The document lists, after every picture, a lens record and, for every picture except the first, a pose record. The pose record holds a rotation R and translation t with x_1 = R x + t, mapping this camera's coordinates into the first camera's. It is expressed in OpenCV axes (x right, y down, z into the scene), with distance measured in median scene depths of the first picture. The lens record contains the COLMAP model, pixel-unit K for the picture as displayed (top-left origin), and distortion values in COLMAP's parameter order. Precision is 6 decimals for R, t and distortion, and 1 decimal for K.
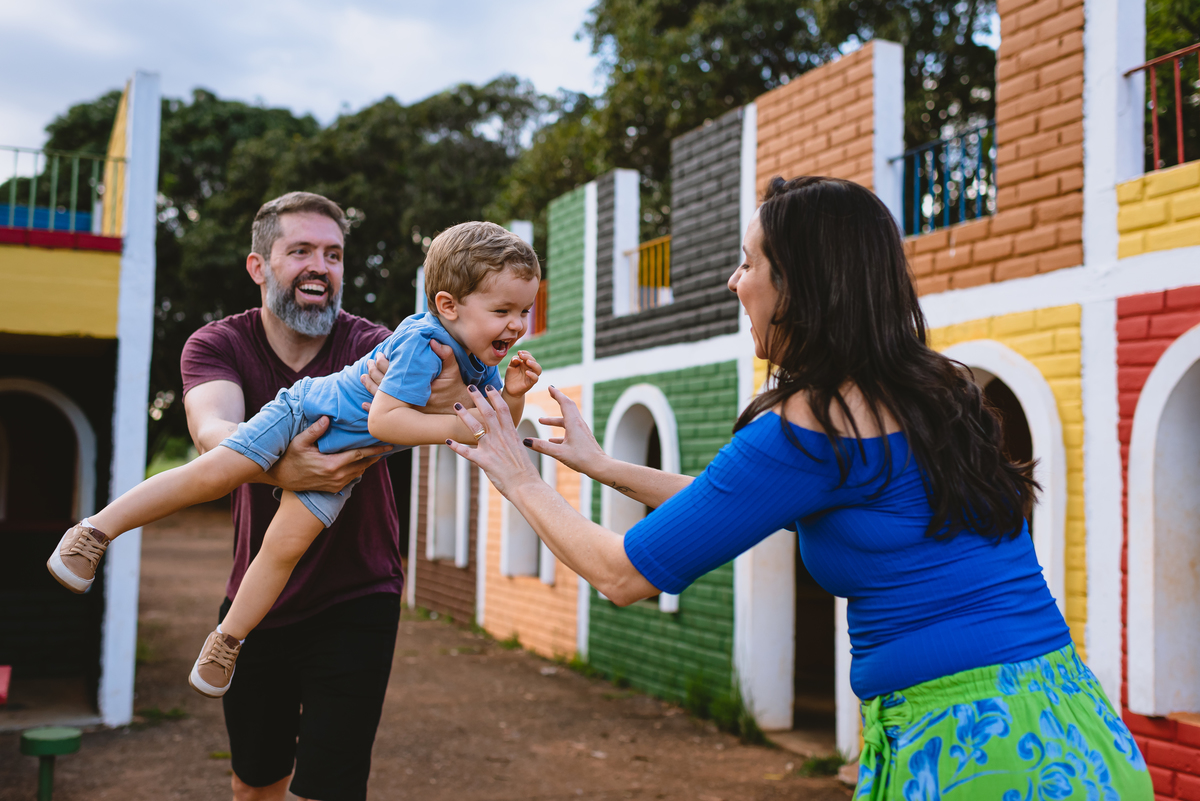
lens RADIAL K [[1209.4, 0, 600.0], [0, 1209.4, 400.5], [0, 0, 1]] dist [-0.007795, -0.007176]
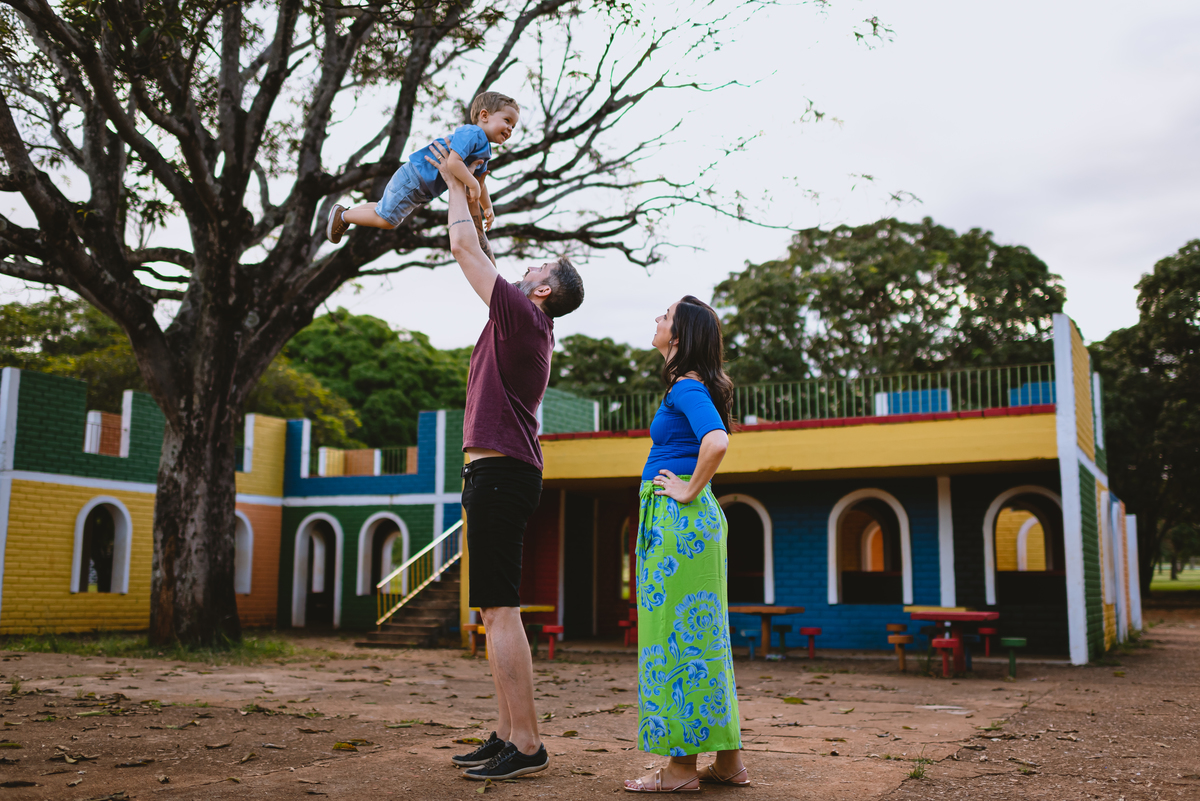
lens RADIAL K [[1209.4, 0, 600.0], [0, 1209.4, 400.5], [0, 0, 1]] dist [-0.007795, -0.007176]
pose [[0.617854, -0.116384, -0.777632, 0.416927], [0.060530, 0.993090, -0.100538, 0.003916], [0.783960, 0.015048, 0.620629, -0.484178]]
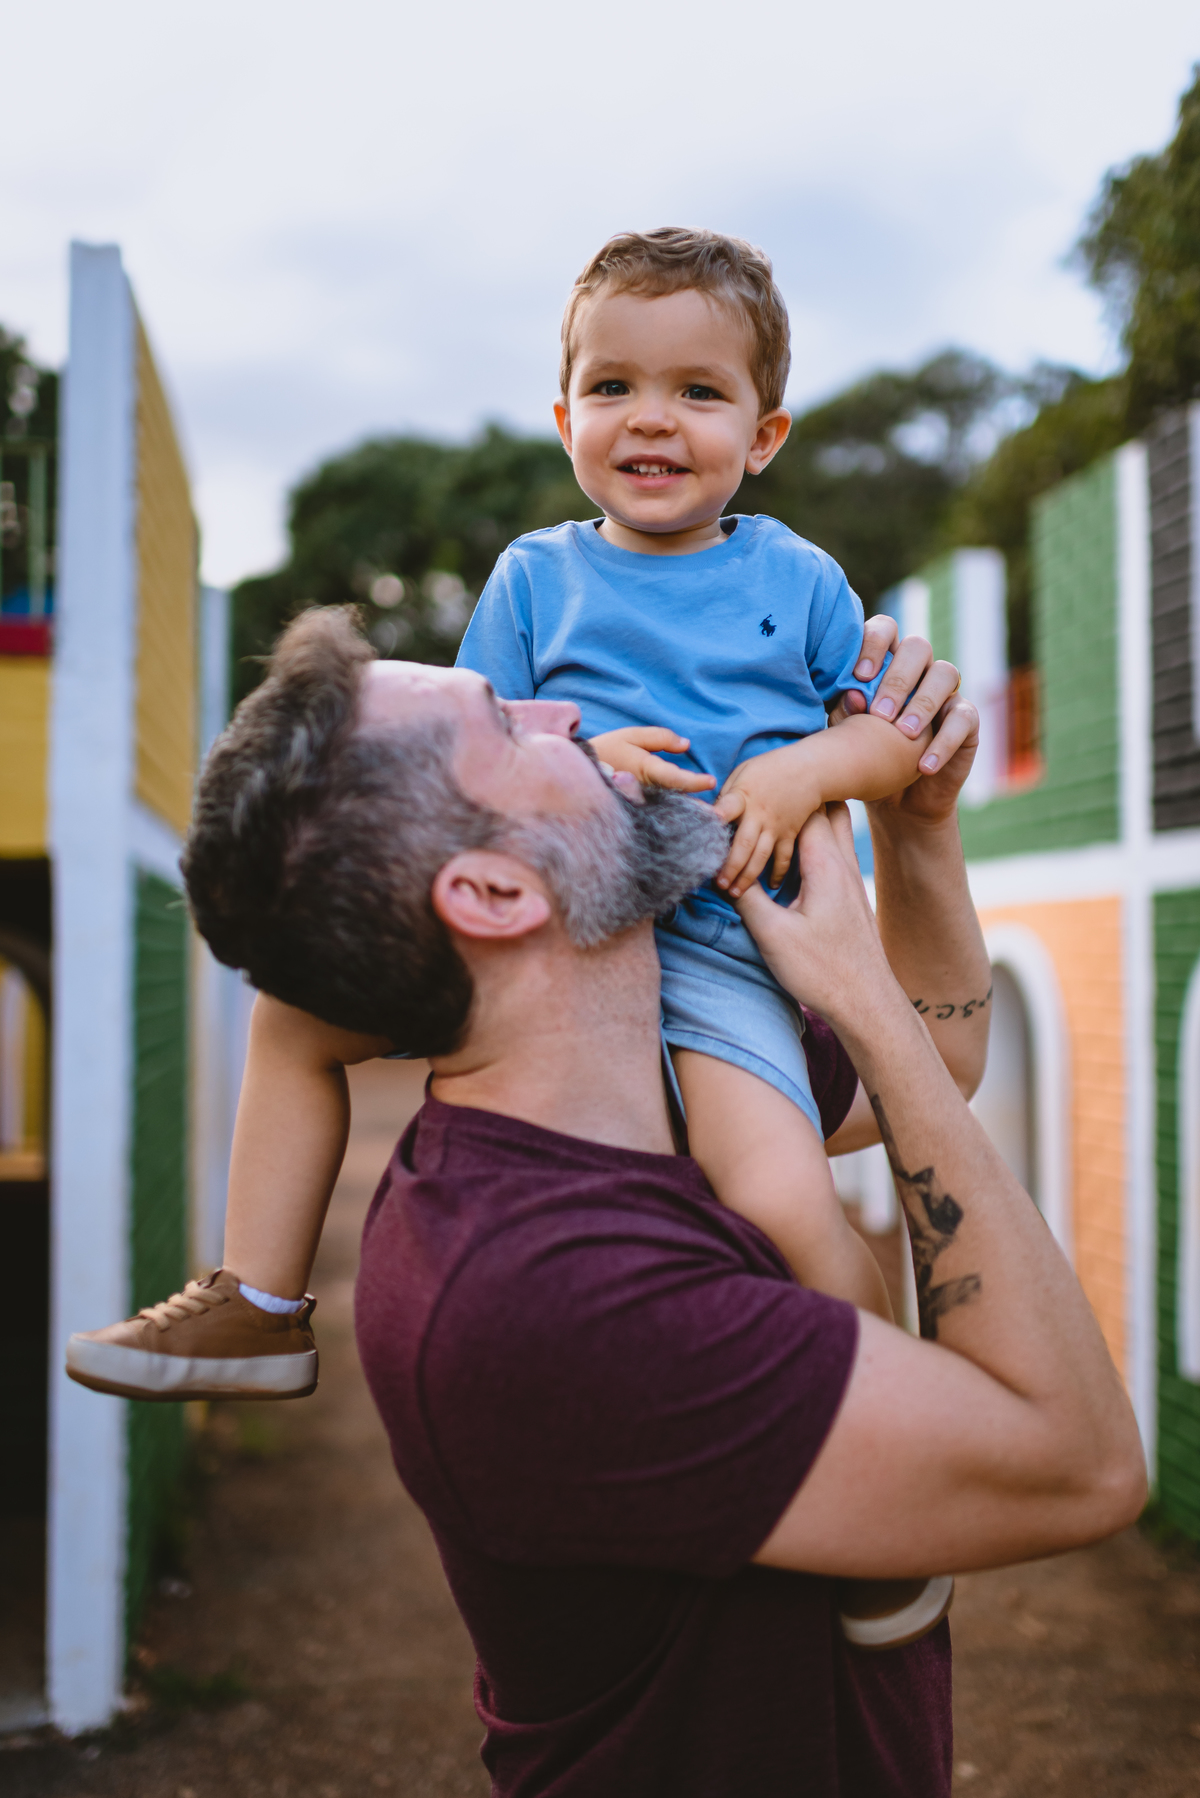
lens RADIAL K [[1812.0, 0, 600.0], [0, 1812.0, 899.0], [0, 0, 1]] dist [-0.007795, -0.007176]
pose [[0.961674, -0.028834, -0.272674, -0.018362], [0.032766, 0.999414, 0.009876, -0.022674], [0.272229, -0.018432, 0.962056, 0.273063]]
